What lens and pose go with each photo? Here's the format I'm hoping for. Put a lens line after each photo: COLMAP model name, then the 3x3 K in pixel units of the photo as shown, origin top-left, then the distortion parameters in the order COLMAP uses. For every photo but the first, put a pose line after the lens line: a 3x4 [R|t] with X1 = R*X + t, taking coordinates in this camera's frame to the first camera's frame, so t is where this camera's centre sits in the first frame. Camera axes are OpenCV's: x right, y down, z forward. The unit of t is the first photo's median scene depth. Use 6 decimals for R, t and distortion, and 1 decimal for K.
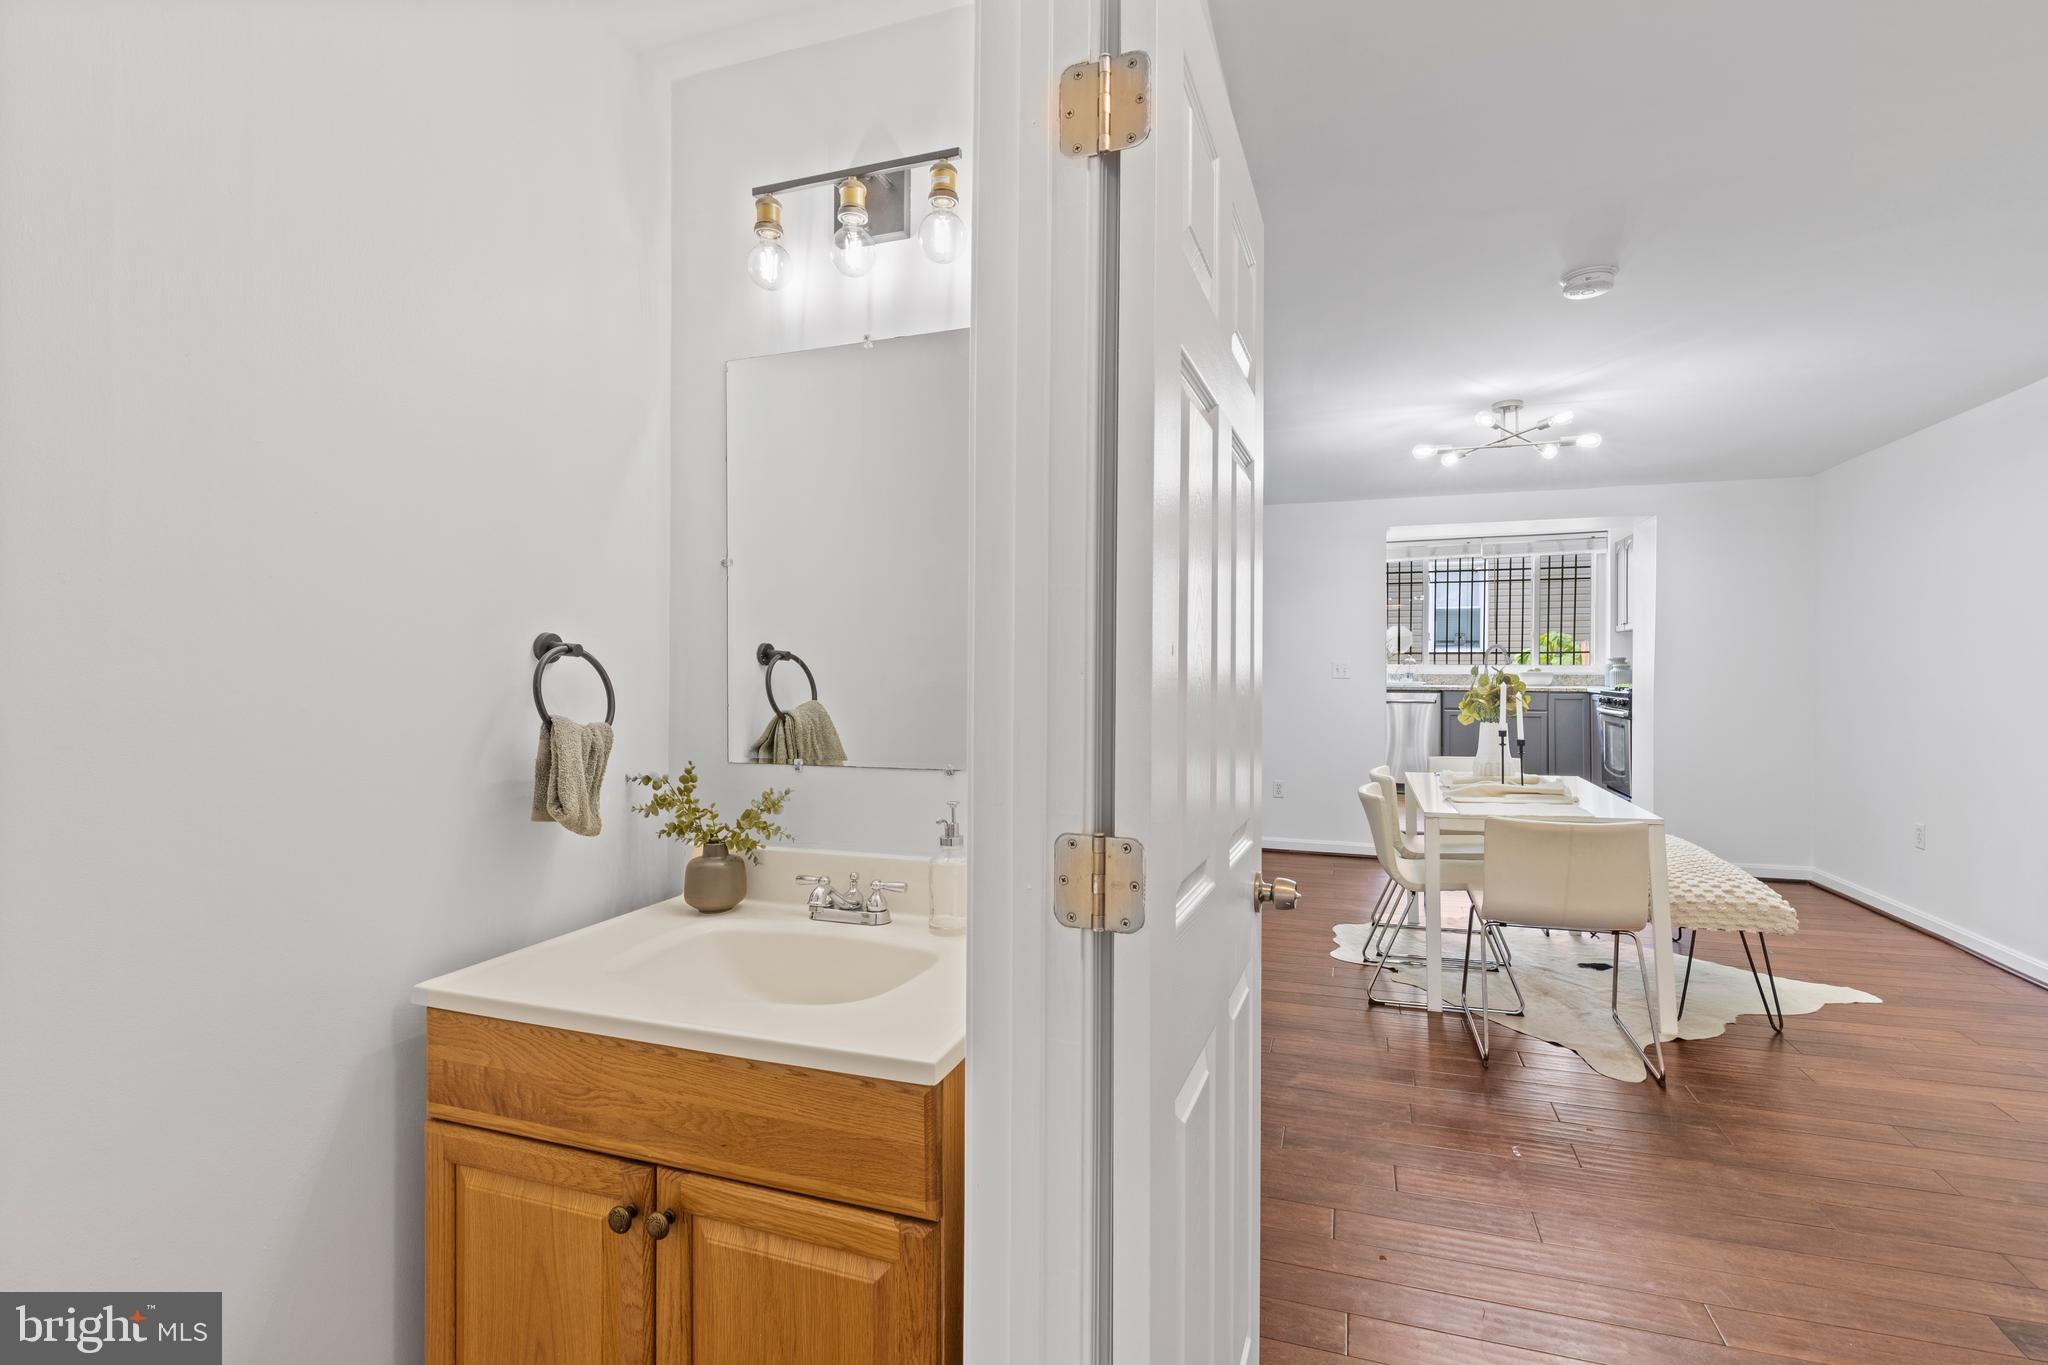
lens RADIAL K [[941.1, 0, 1017.0], [0, 941.1, 674.7], [0, 0, 1]] dist [0.003893, -0.000469]
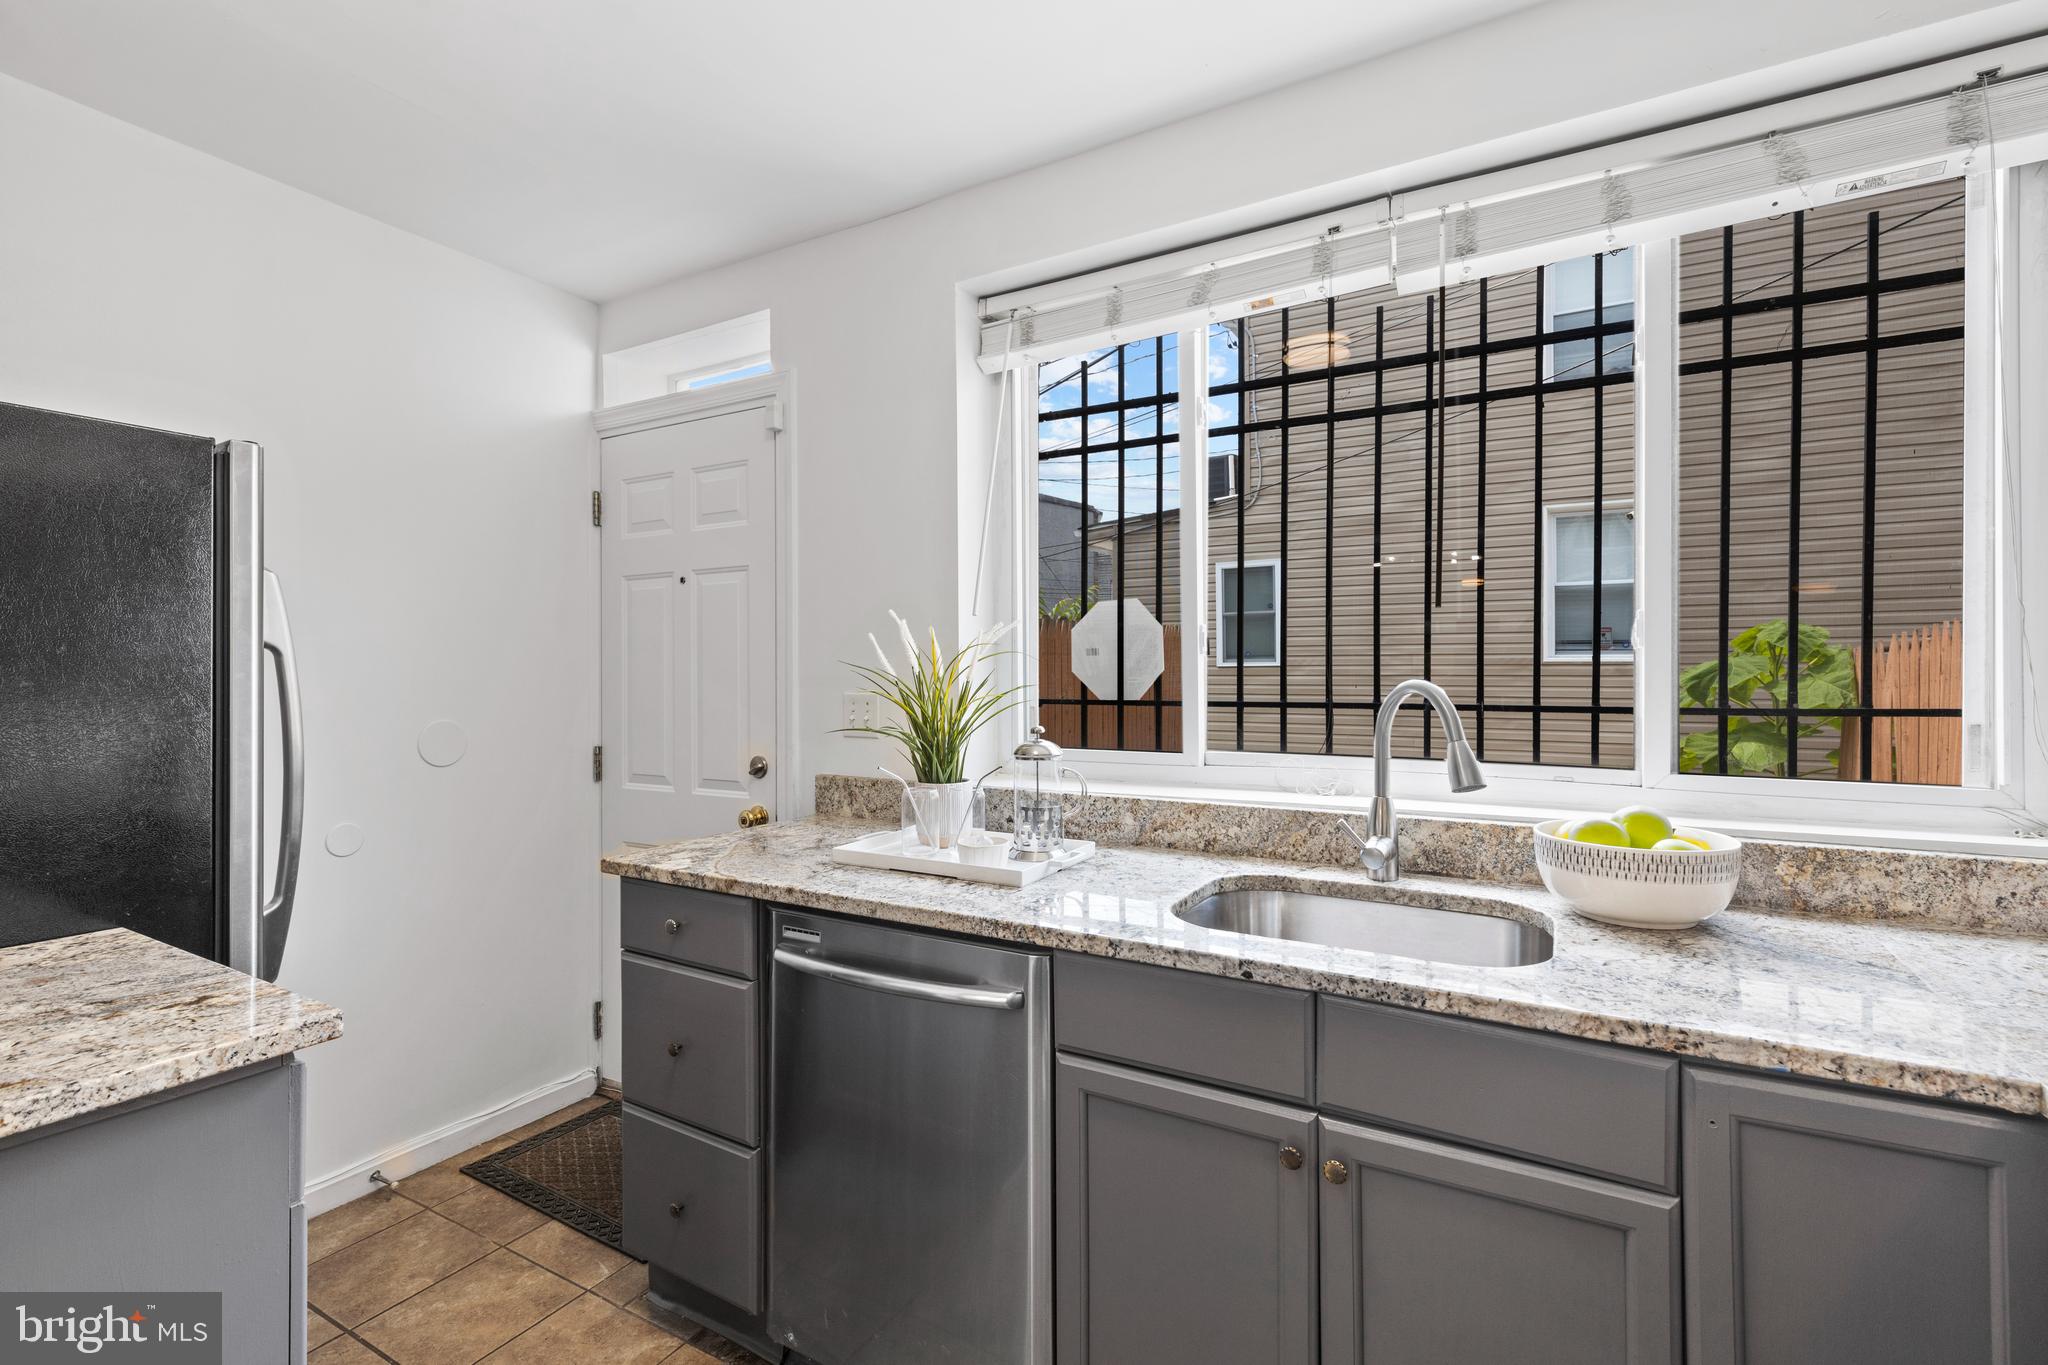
lens RADIAL K [[941.1, 0, 1033.3], [0, 941.1, 680.6], [0, 0, 1]] dist [0.003893, -0.000469]
pose [[0.985489, -0.003774, -0.169695, 0.474935], [0.002738, 0.999976, -0.006335, -0.031135], [0.169715, 0.005778, 0.985476, 0.813739]]
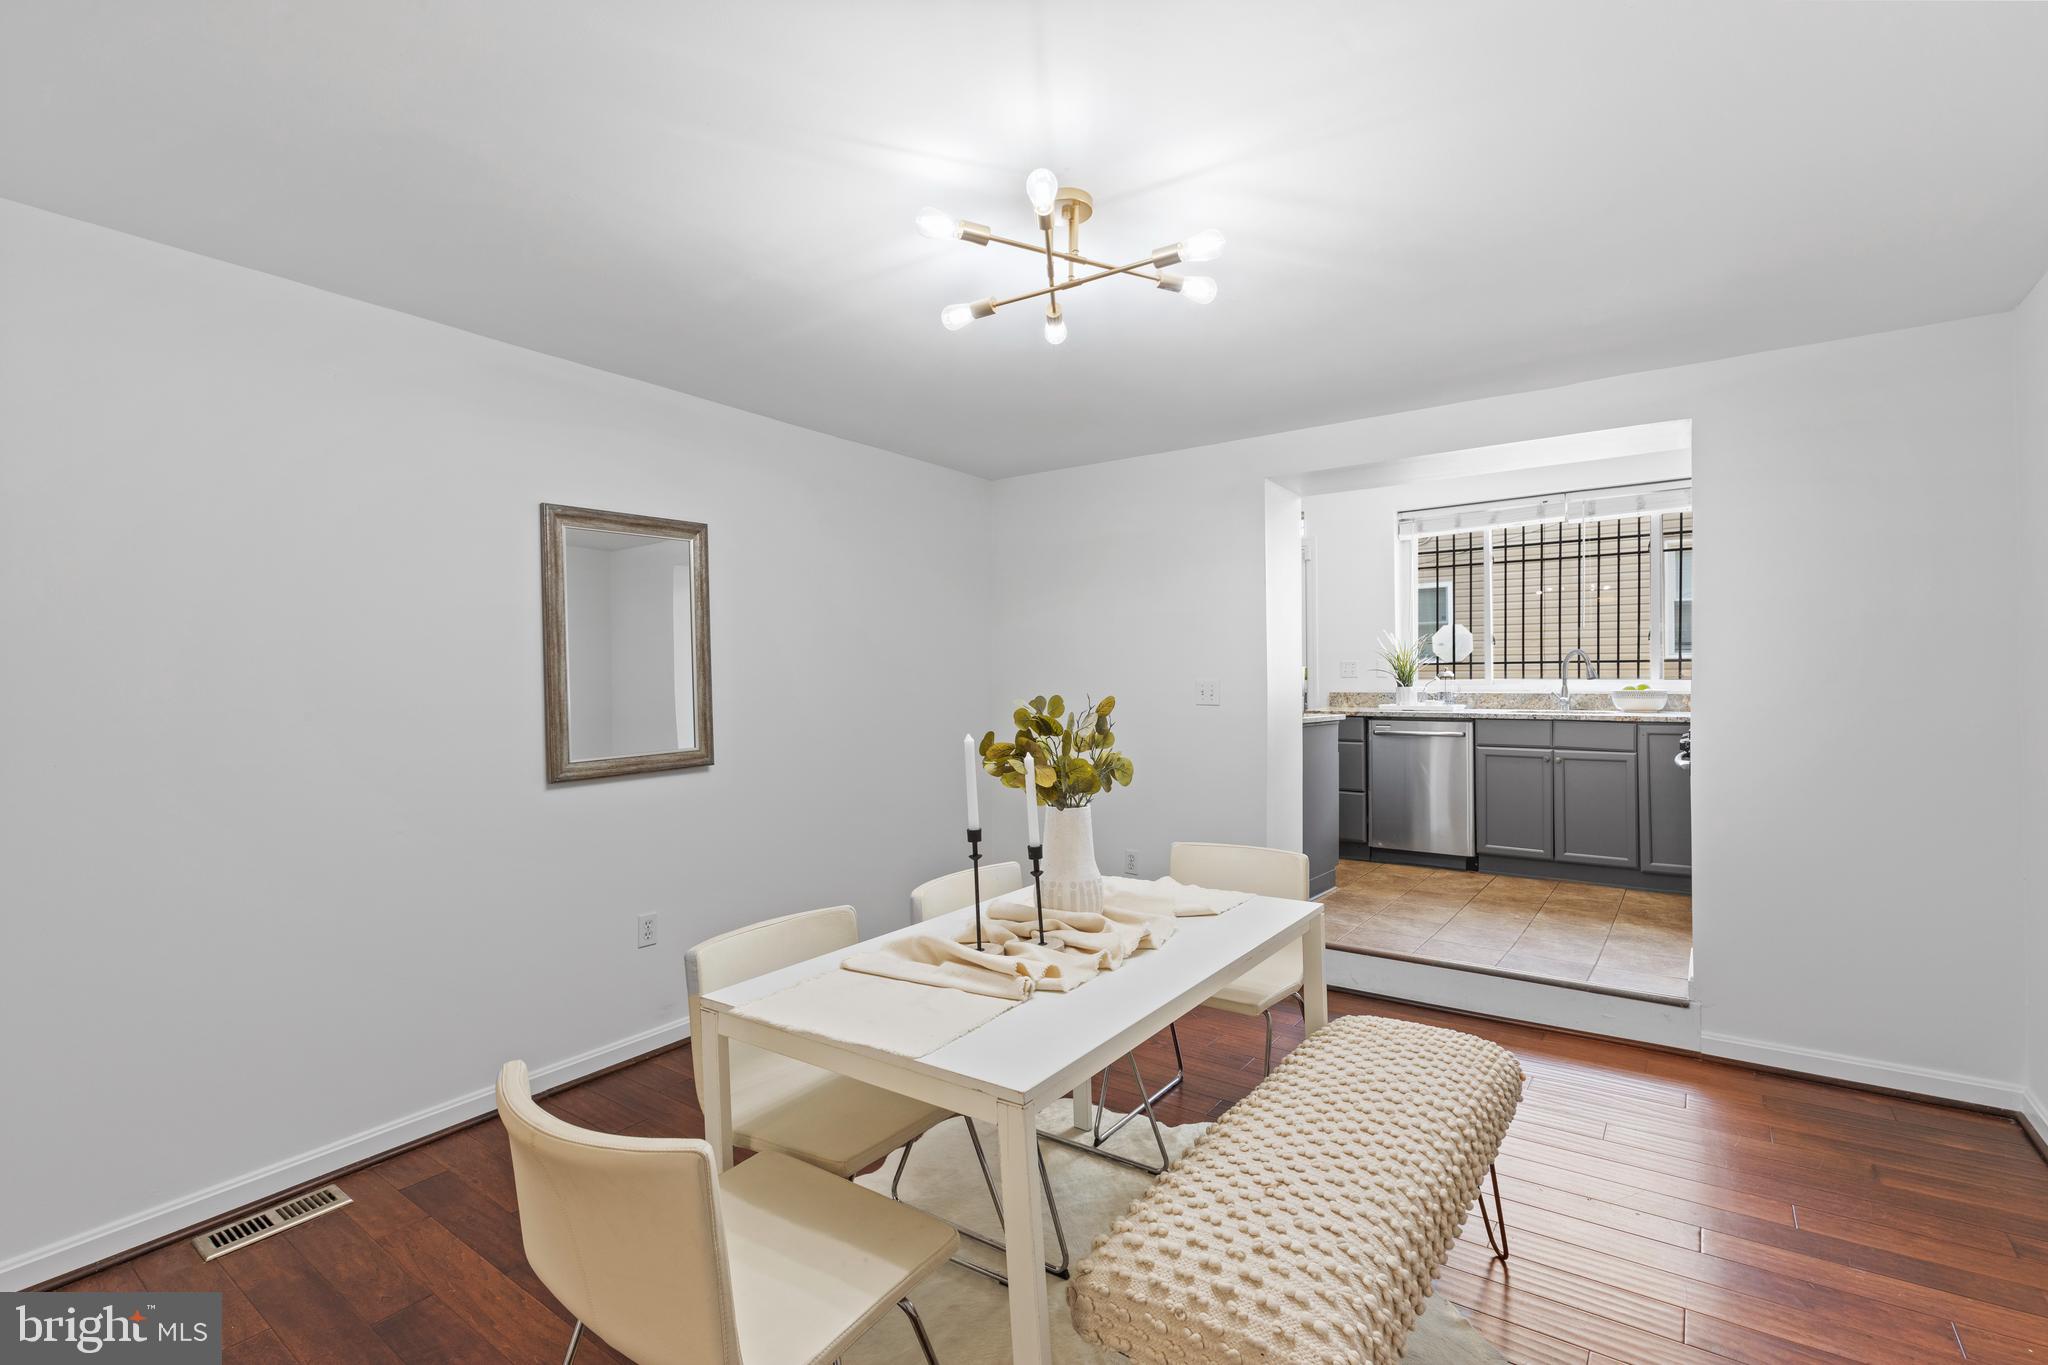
lens RADIAL K [[941.1, 0, 1019.4], [0, 941.1, 682.8], [0, 0, 1]] dist [0.003893, -0.000469]
pose [[0.954593, -0.007635, -0.297815, 0.338170], [0.006478, 0.999967, -0.004871, -0.008045], [0.297842, 0.002721, 0.954611, 0.248036]]
